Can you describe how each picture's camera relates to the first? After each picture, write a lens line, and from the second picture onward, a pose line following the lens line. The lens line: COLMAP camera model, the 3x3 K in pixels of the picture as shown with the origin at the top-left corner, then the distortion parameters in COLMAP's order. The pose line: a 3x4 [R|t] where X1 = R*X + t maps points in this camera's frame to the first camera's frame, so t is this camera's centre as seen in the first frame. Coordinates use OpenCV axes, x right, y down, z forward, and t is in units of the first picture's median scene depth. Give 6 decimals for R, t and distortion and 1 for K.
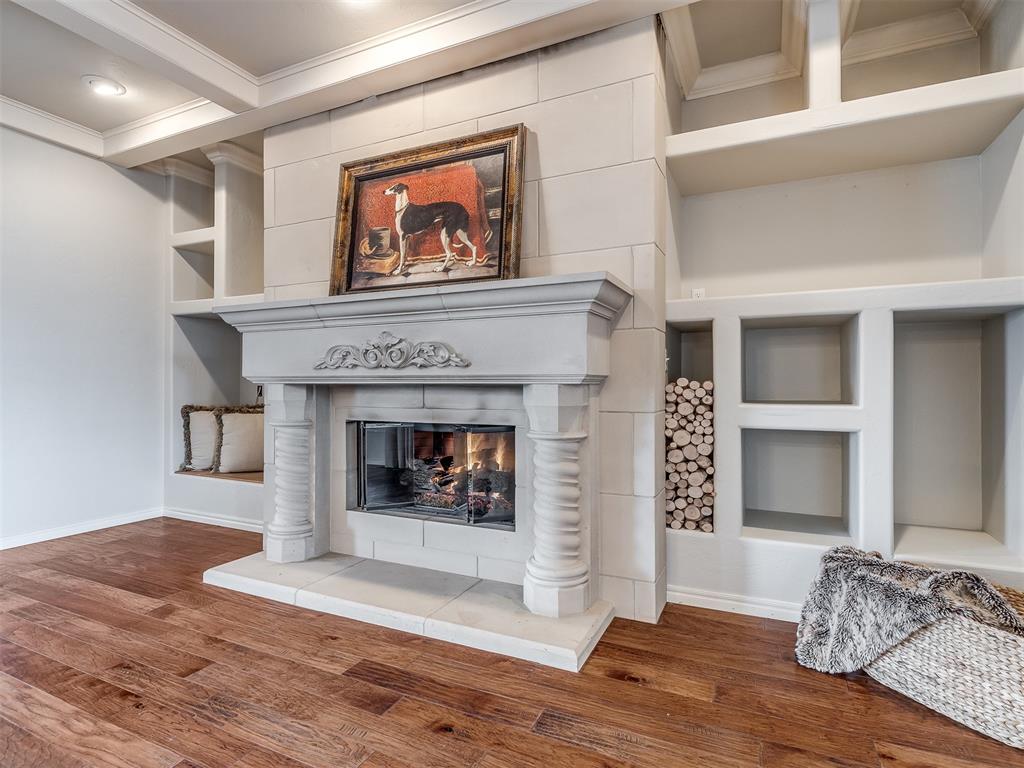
lens RADIAL K [[477.7, 0, 512.0], [0, 477.7, 384.0], [0, 0, 1]] dist [0.008396, 0.000291]
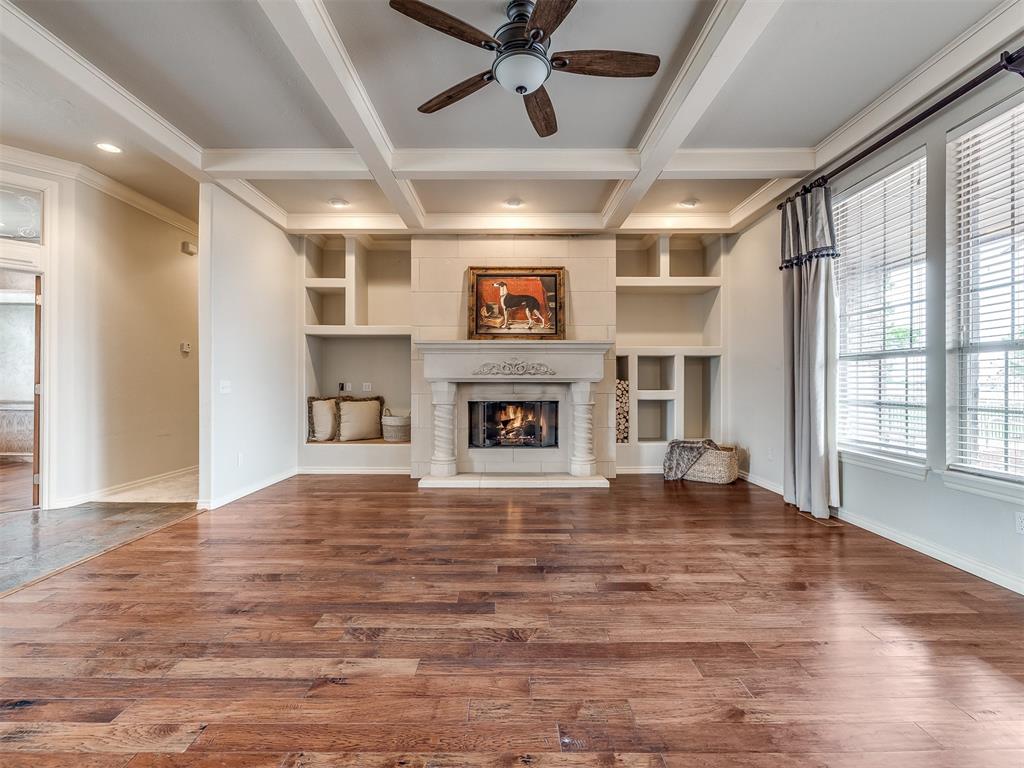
lens RADIAL K [[496.4, 0, 521.3], [0, 496.4, 387.0], [0, 0, 1]] dist [0.000483, 0.000057]
pose [[0.870302, -0.004939, 0.492493, -1.231673], [-0.000358, 0.999943, 0.010659, -0.000944], [-0.492518, -0.009453, 0.870251, -0.882867]]
